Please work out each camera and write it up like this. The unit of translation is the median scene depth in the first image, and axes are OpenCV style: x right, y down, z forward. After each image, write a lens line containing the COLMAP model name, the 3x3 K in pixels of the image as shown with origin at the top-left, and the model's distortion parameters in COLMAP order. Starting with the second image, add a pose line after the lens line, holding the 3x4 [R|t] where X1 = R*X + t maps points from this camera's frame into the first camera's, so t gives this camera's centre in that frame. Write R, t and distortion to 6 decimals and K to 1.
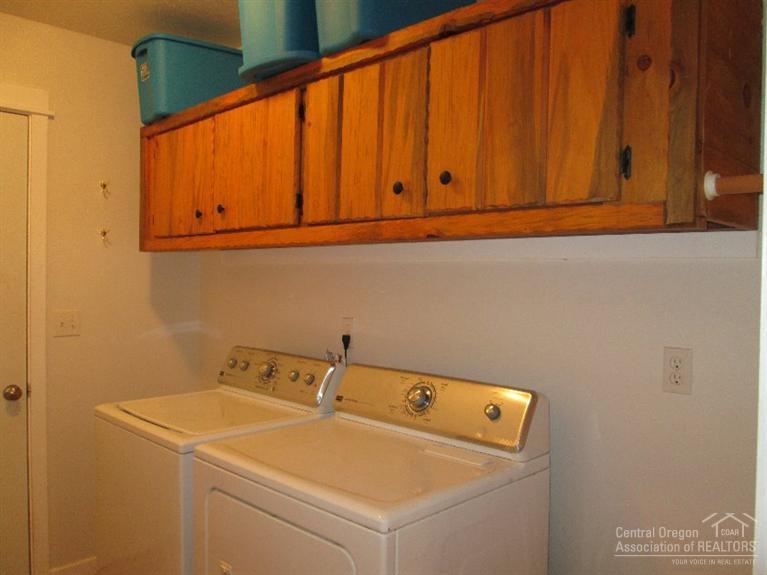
lens RADIAL K [[639.3, 0, 383.5], [0, 639.3, 287.5], [0, 0, 1]] dist [-0.003148, -0.005895]
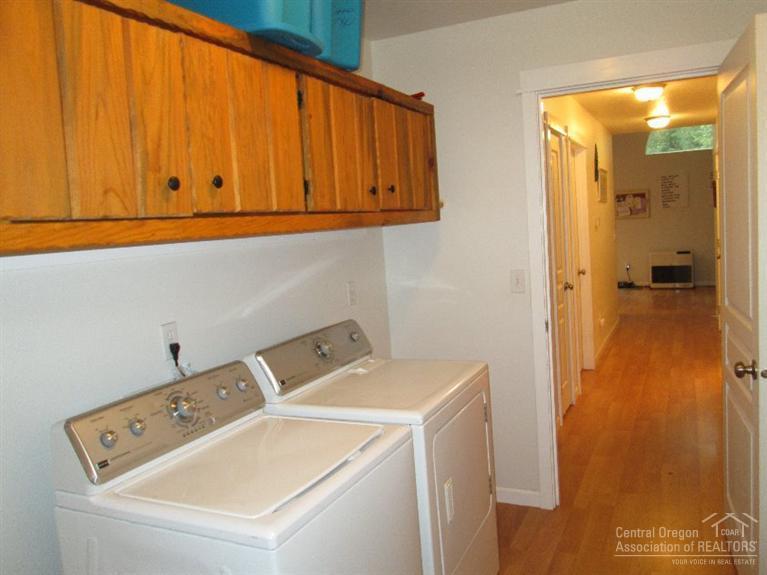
lens RADIAL K [[639.3, 0, 383.5], [0, 639.3, 287.5], [0, 0, 1]] dist [-0.003148, -0.005895]
pose [[-0.334208, -0.076702, 0.939373, -0.996660], [0.085481, 0.990108, 0.111257, -0.072284], [-0.938615, 0.117482, -0.324346, 1.087144]]
